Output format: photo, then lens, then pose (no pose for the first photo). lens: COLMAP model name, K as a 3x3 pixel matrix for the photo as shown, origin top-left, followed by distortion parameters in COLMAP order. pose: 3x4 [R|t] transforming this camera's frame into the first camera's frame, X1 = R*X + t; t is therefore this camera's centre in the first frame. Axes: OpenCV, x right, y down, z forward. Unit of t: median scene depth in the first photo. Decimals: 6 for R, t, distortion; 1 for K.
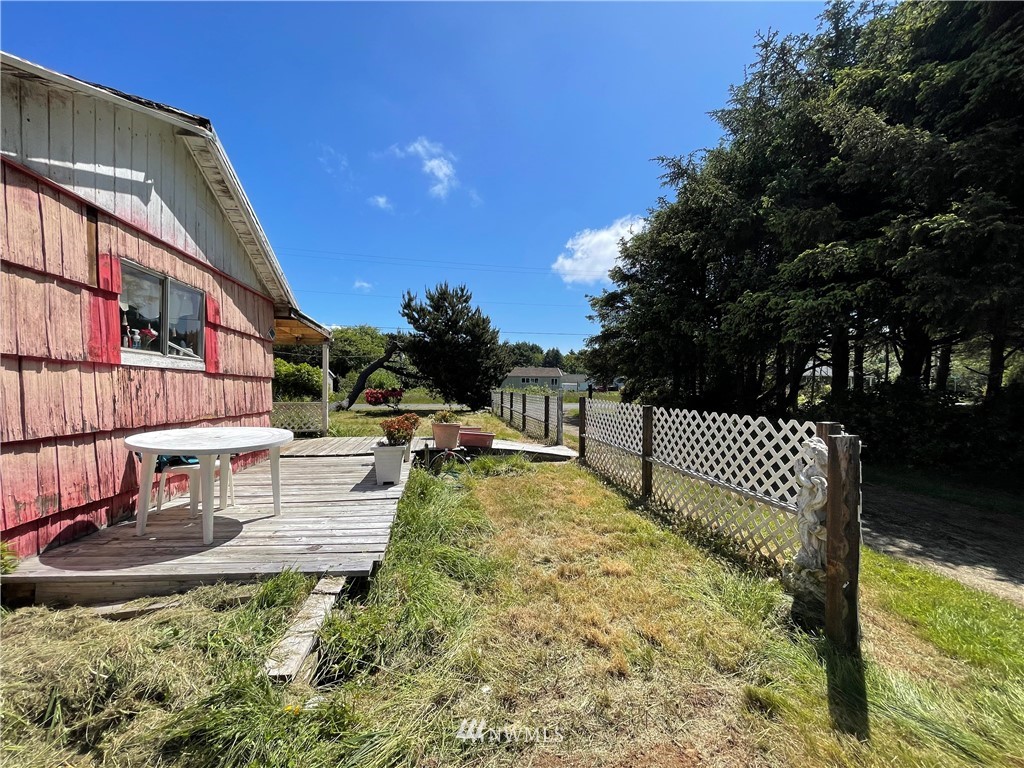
lens RADIAL K [[412.8, 0, 512.1], [0, 412.8, 387.1], [0, 0, 1]] dist [-0.001269, 0.000311]
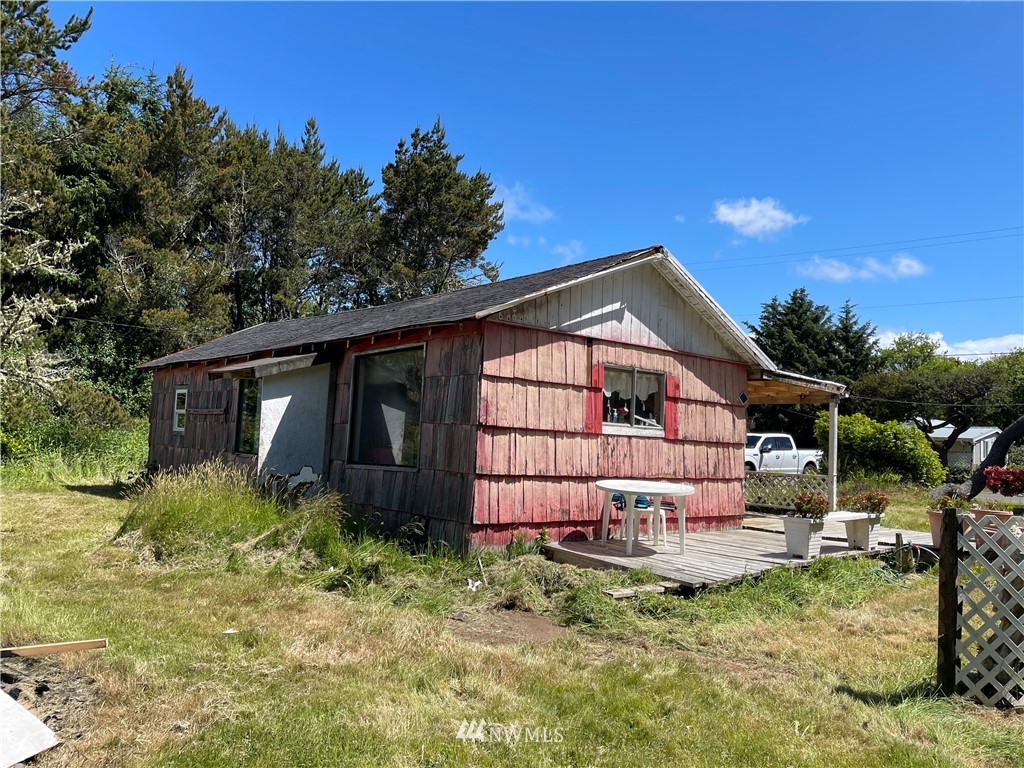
lens RADIAL K [[764.5, 0, 512.0], [0, 764.5, 384.0], [0, 0, 1]] dist [0.076228, -0.088652]
pose [[0.514746, -0.047155, -0.856045, 1.133086], [-0.035274, 0.996476, -0.076100, -0.009823], [0.856617, 0.069368, 0.511268, -0.644618]]
